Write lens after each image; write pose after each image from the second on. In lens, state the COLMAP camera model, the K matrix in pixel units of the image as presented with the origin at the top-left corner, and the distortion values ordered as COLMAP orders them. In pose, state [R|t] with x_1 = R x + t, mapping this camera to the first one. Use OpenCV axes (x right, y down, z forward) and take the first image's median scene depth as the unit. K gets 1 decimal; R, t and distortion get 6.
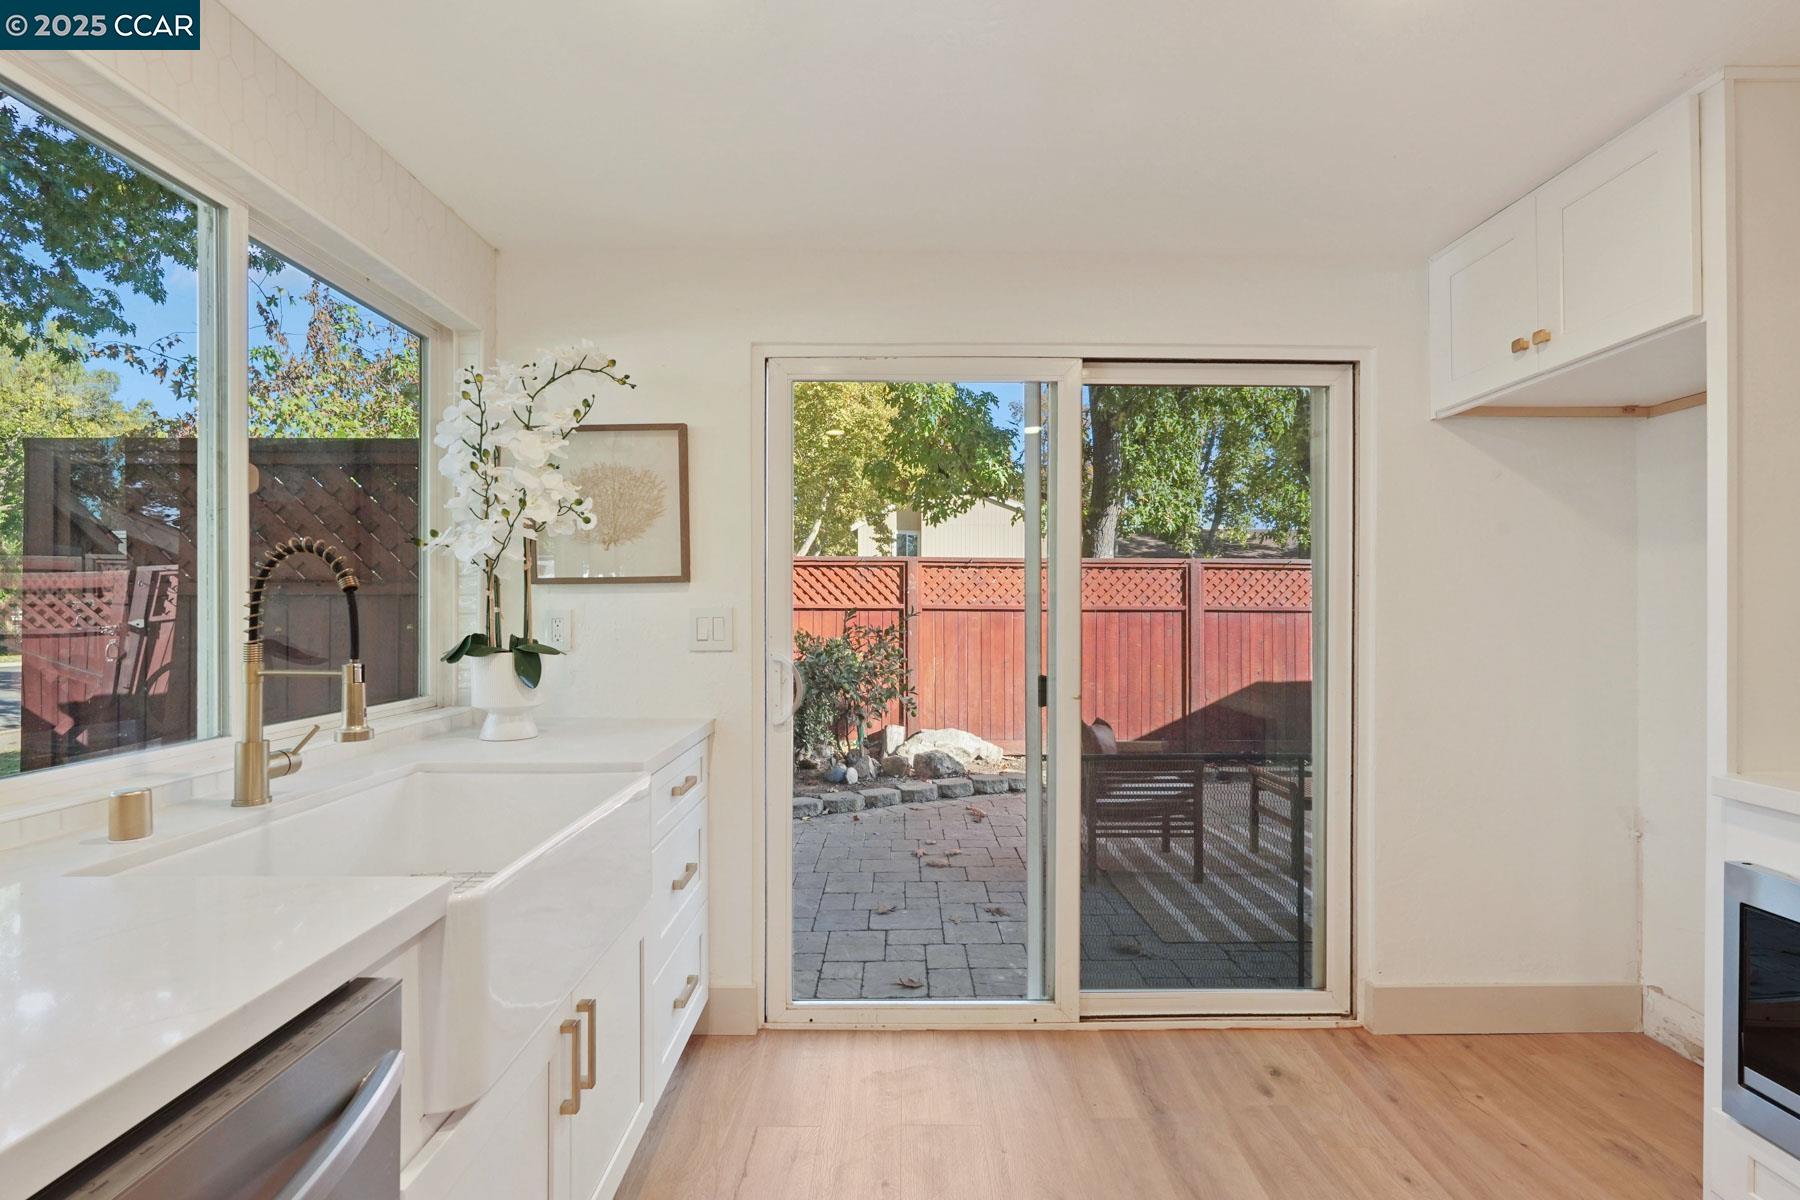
lens RADIAL K [[851.9, 0, 903.2], [0, 851.9, 594.6], [0, 0, 1]] dist [0.000946, 0.000169]
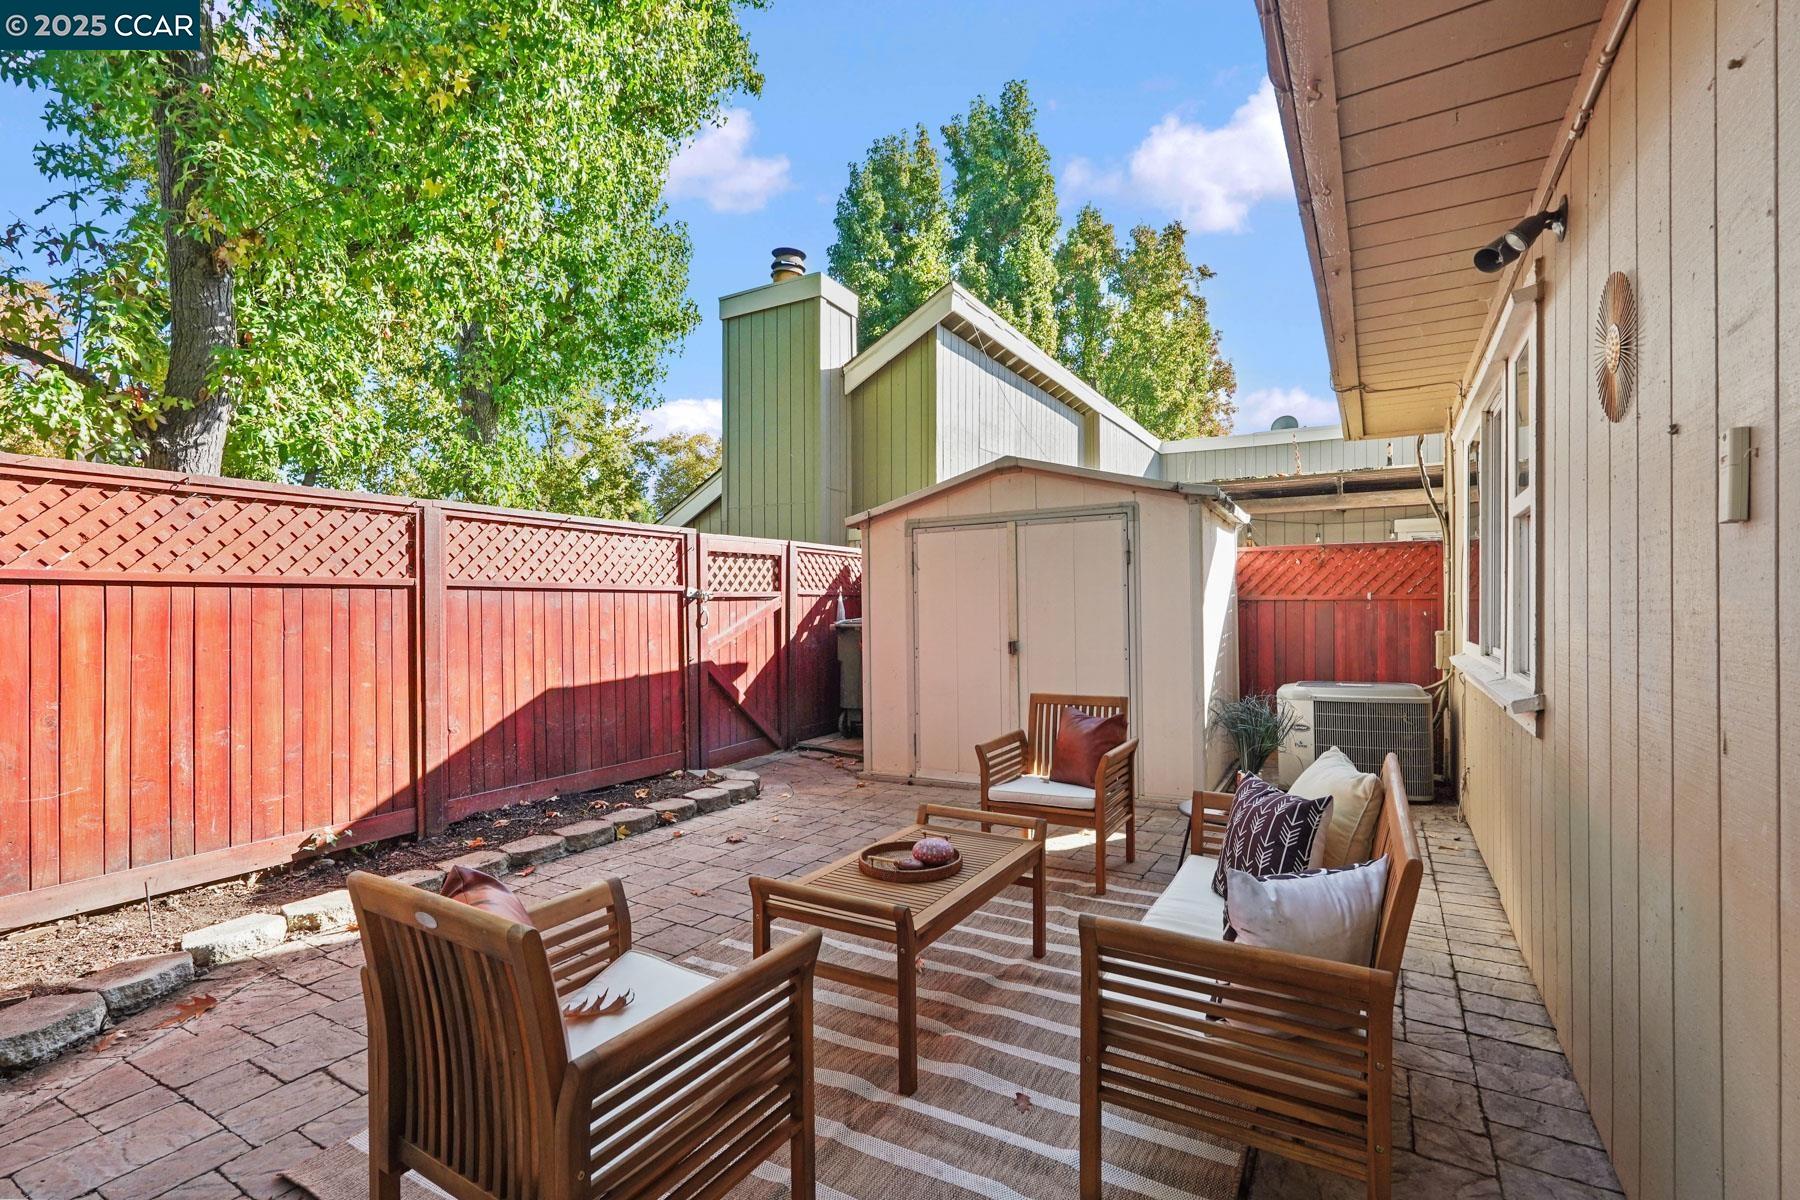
lens RADIAL K [[823.8, 0, 900.0], [0, 823.8, 600.0], [0, 0, 1]] dist [-0.000163, 0.000337]
pose [[0.520418, -0.001094, 0.853911, 0.019386], [-0.012777, 0.999877, 0.009067, 0.018621], [-0.853816, -0.015629, 0.520341, 0.415765]]
